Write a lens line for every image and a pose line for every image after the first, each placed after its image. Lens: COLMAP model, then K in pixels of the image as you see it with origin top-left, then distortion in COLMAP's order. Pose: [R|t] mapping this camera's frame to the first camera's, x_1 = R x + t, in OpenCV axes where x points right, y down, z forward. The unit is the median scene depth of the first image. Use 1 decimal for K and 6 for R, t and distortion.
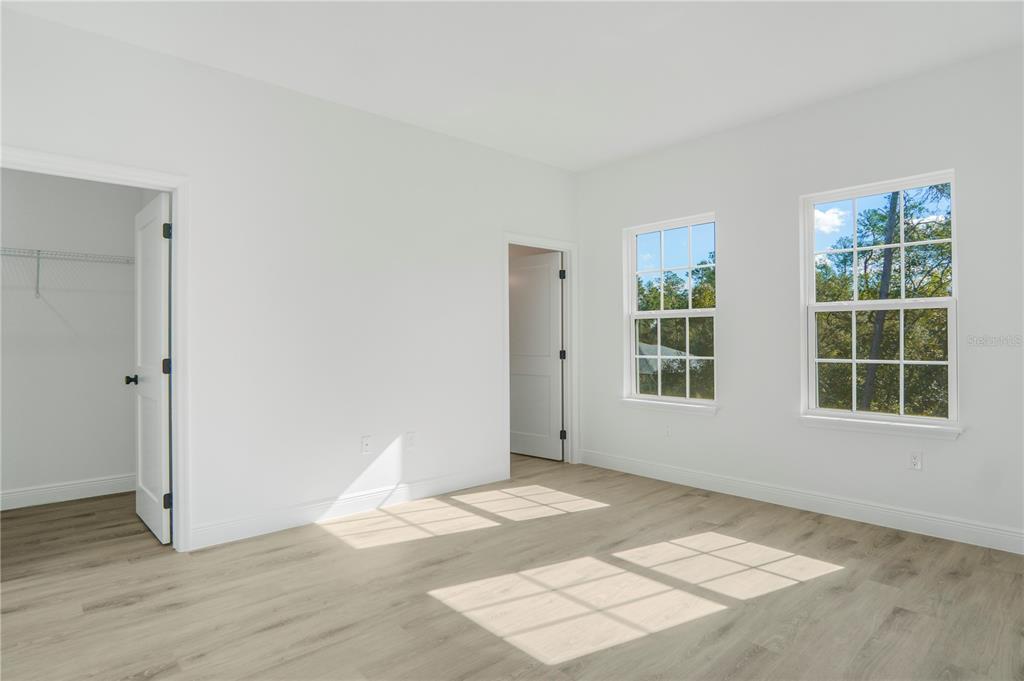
lens RADIAL K [[546.8, 0, 506.2], [0, 546.8, 340.2], [0, 0, 1]] dist [-0.029704, 0.006305]
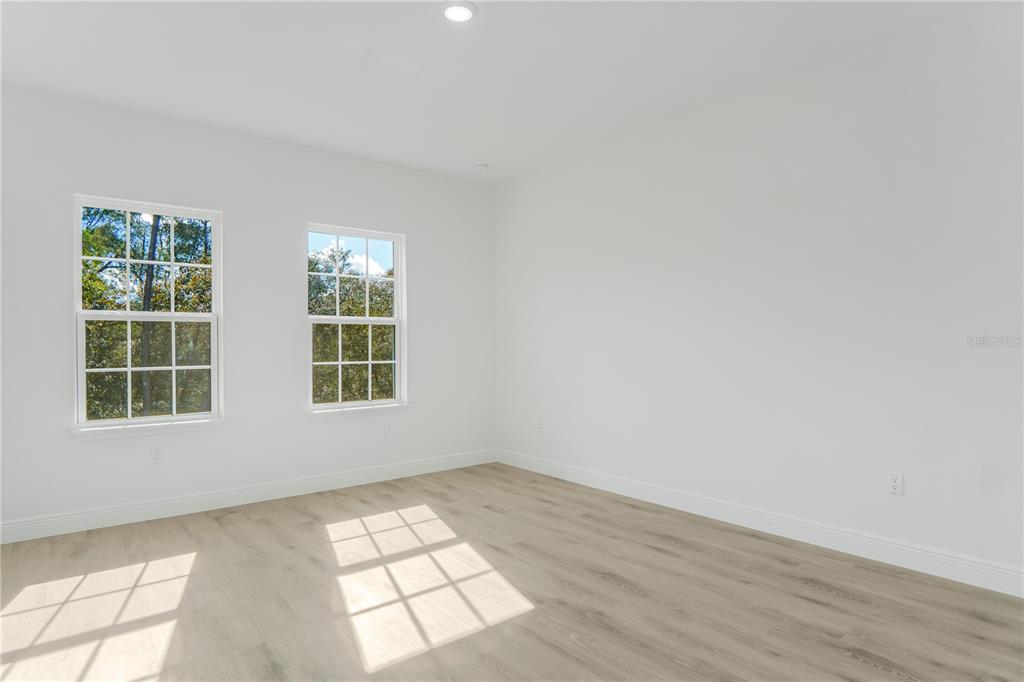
lens RADIAL K [[546.8, 0, 514.1], [0, 546.8, 339.6], [0, 0, 1]] dist [-0.029704, 0.006305]
pose [[0.069290, 0.009578, 0.997551, -0.640789], [0.007065, 0.999924, -0.010091, -0.001259], [-0.997572, 0.007747, 0.069217, 0.522503]]
